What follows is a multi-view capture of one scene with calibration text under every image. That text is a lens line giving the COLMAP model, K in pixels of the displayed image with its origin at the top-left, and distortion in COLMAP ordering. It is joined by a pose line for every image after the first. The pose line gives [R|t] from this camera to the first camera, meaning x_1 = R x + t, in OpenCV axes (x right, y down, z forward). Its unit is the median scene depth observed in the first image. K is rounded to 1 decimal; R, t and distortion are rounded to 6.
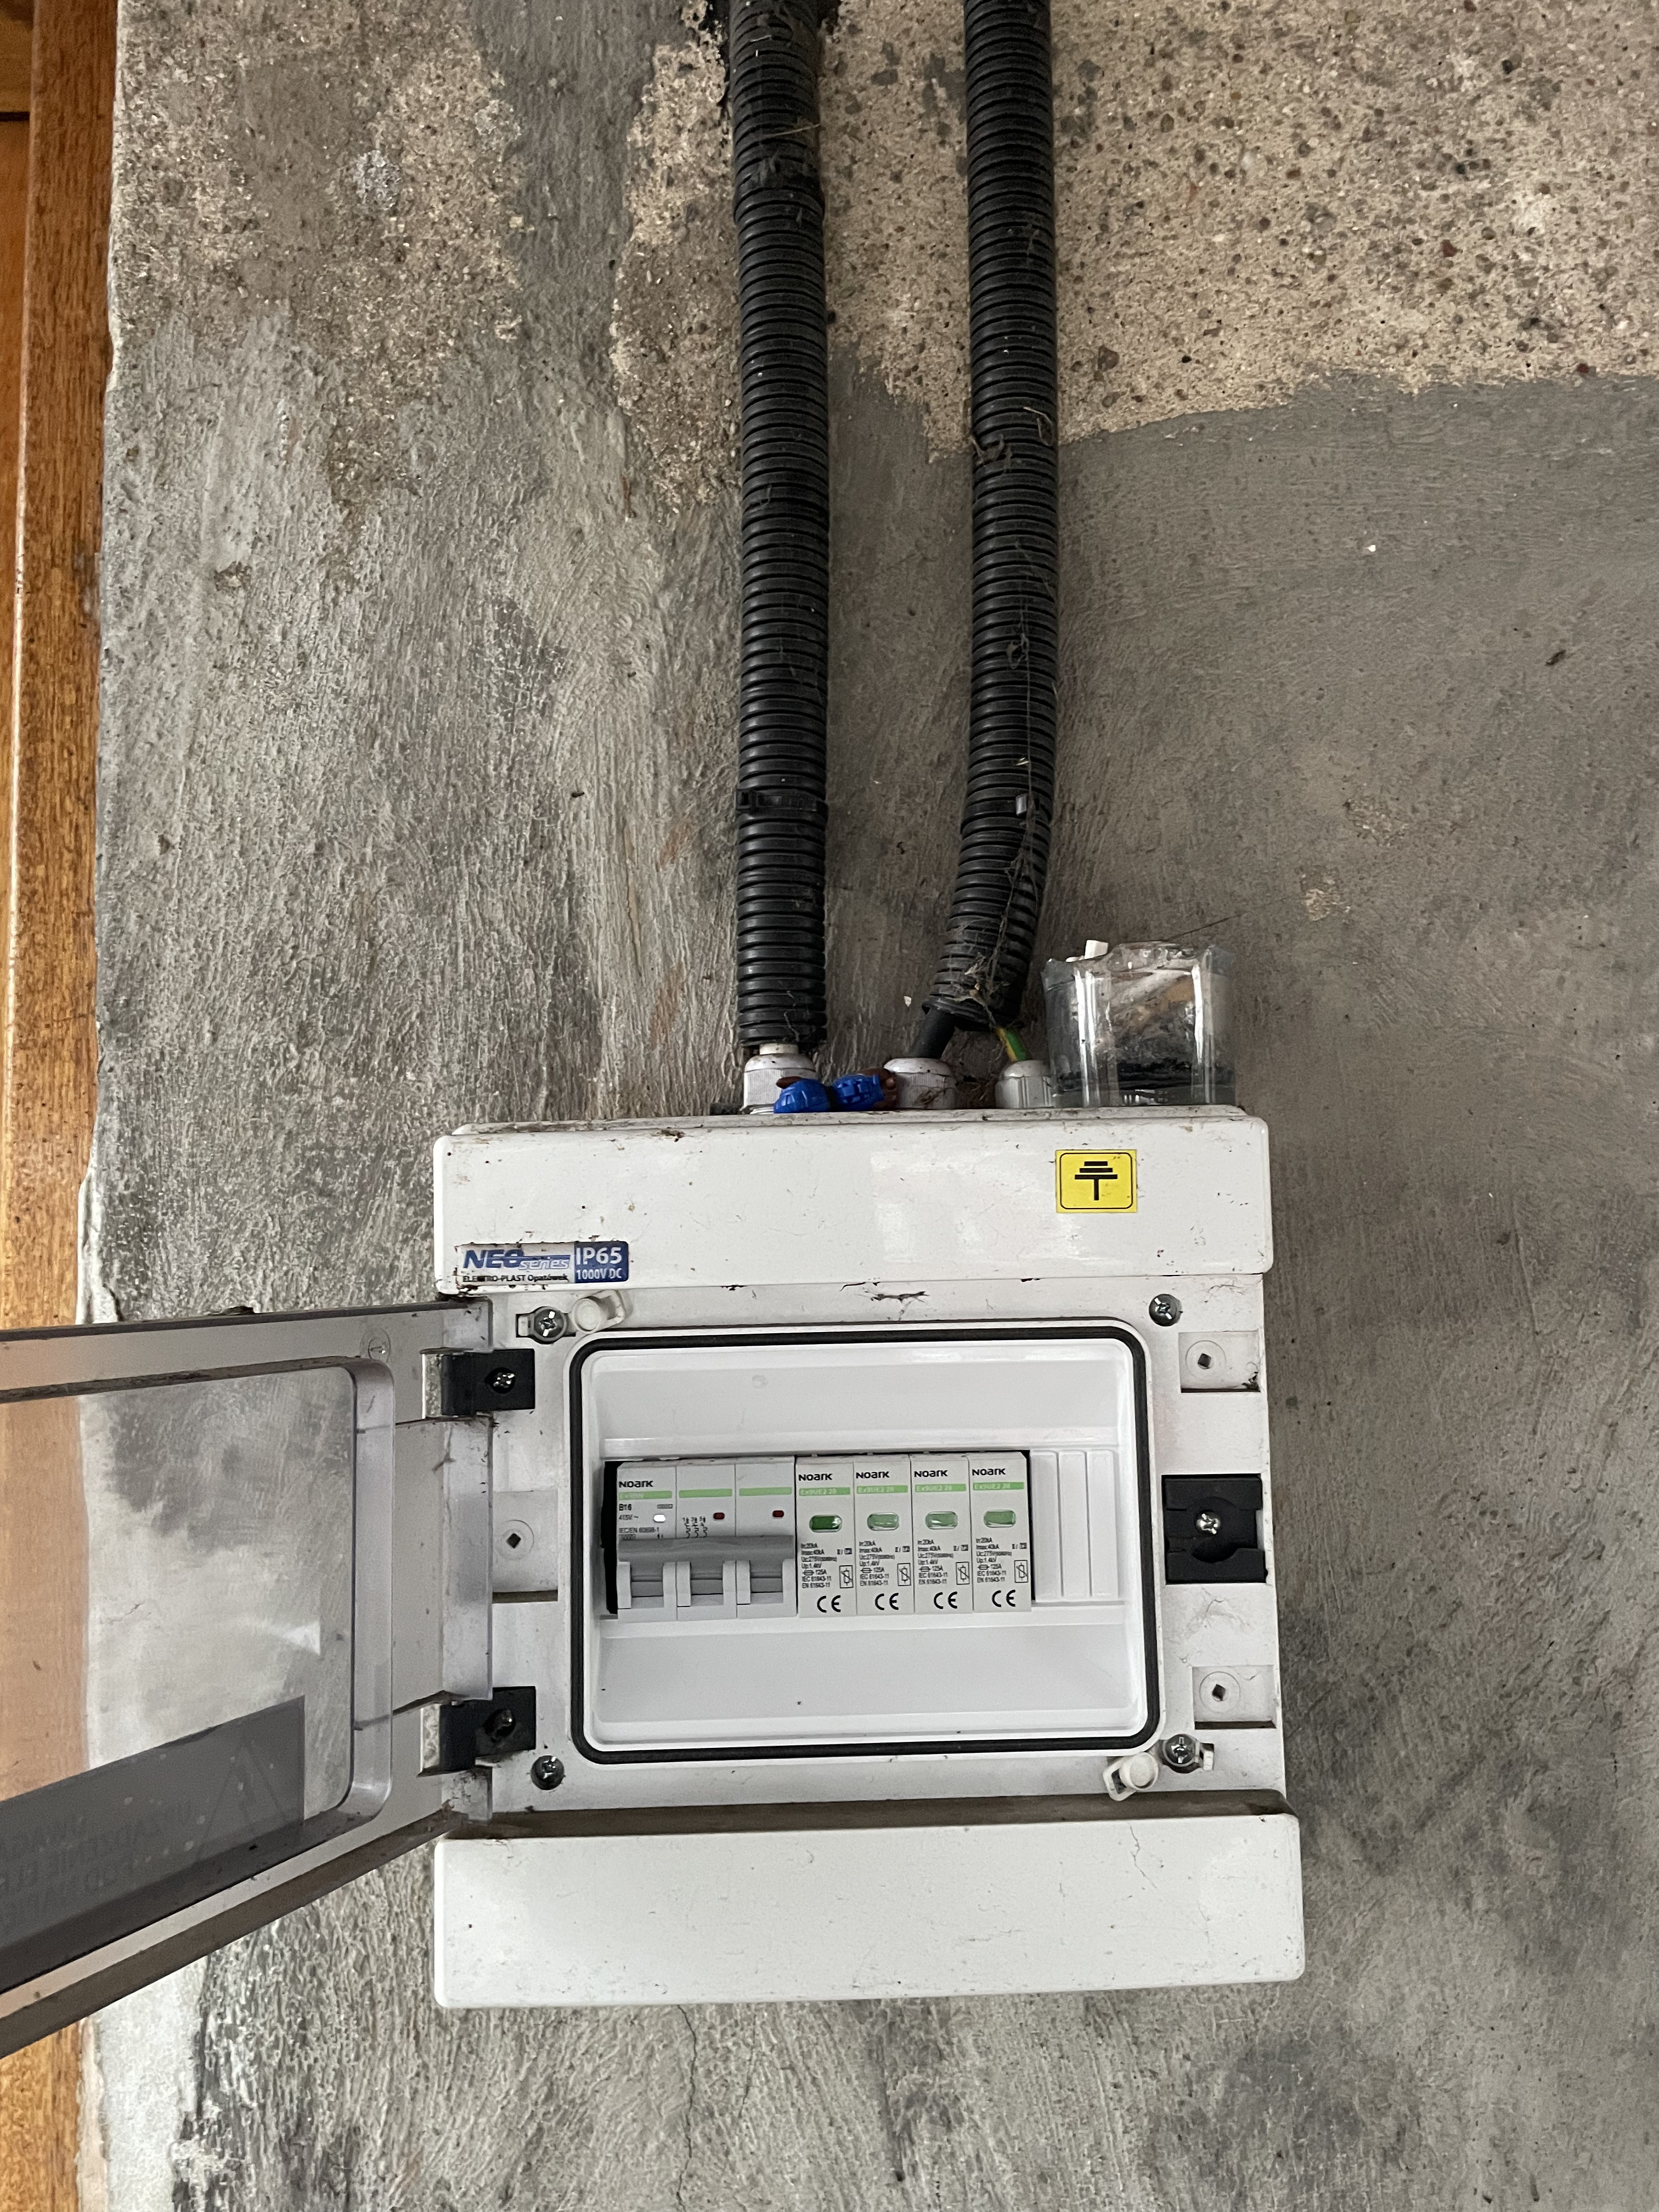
lens RADIAL K [[1665.6, 0, 827.4], [0, 1665.6, 1104.3], [0, 0, 1]] dist [0.004856, -0.002781]
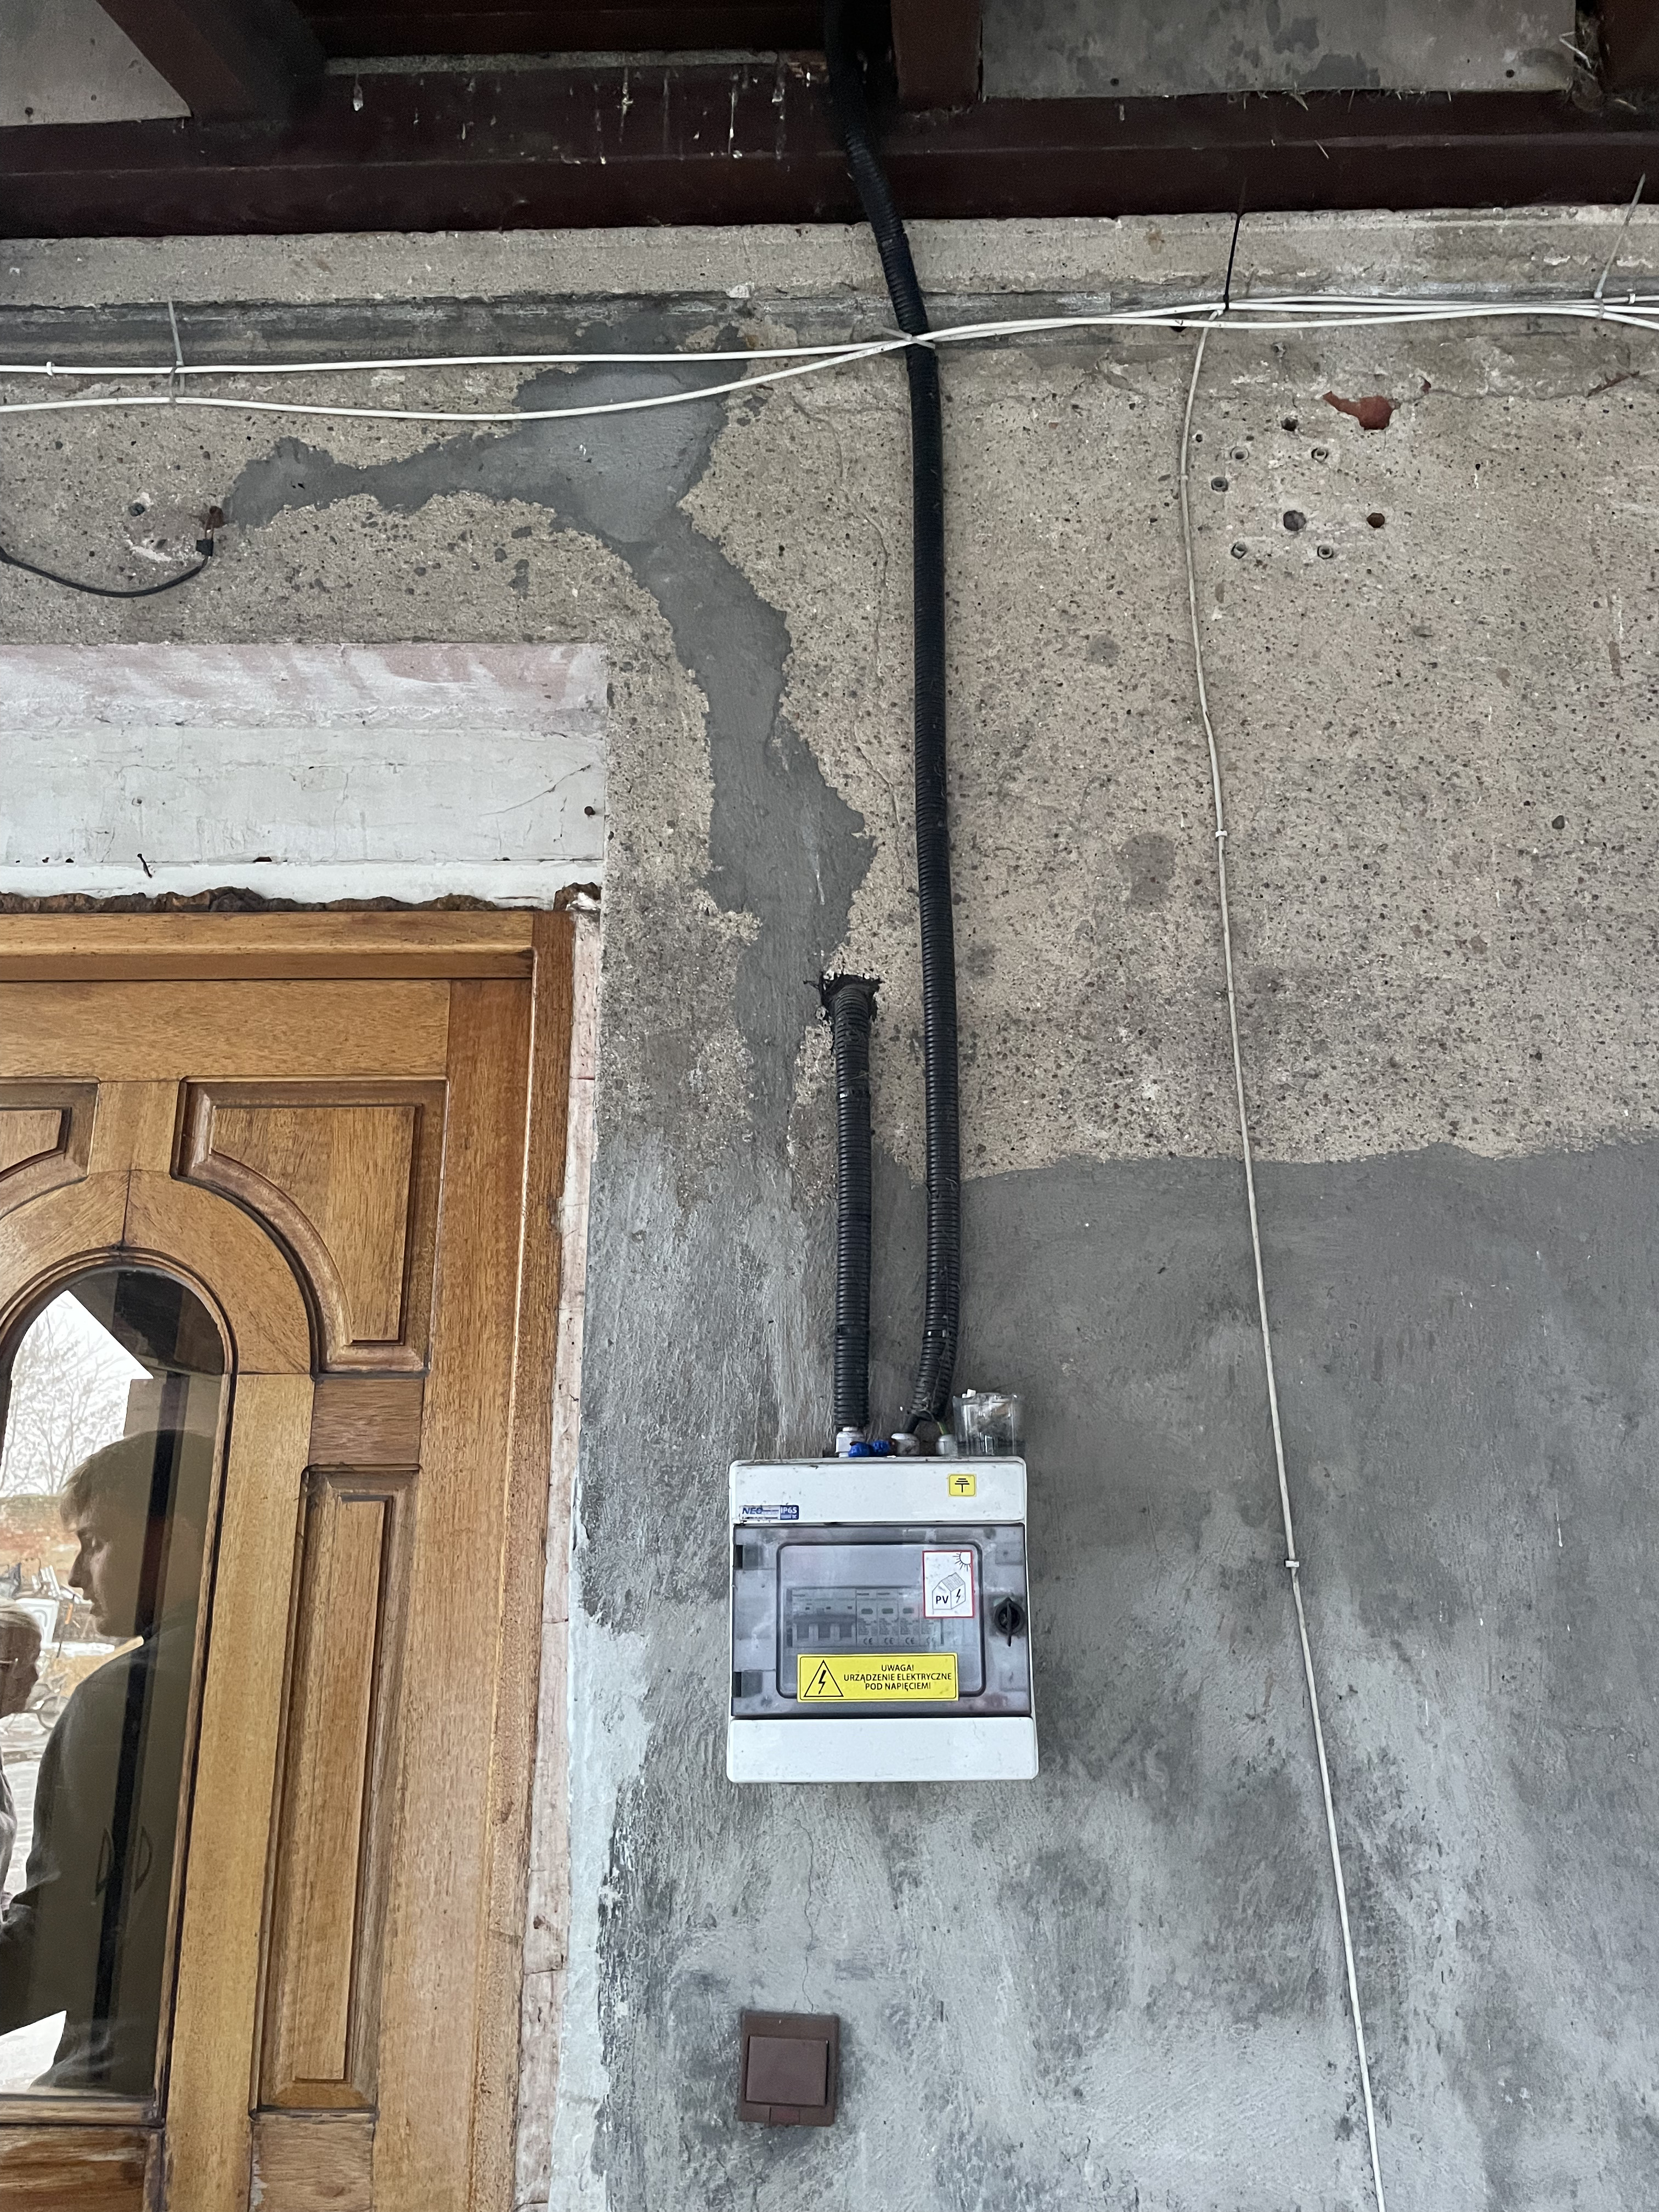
lens RADIAL K [[1664.5, 0, 840.1], [0, 1664.5, 1051.3], [0, 0, 1]] dist [0.037587, -0.024044]
pose [[0.999714, 0.006066, -0.023119, 0.010092], [-0.010438, 0.980951, -0.193976, -0.101030], [0.021502, 0.194162, 0.980734, -1.561085]]
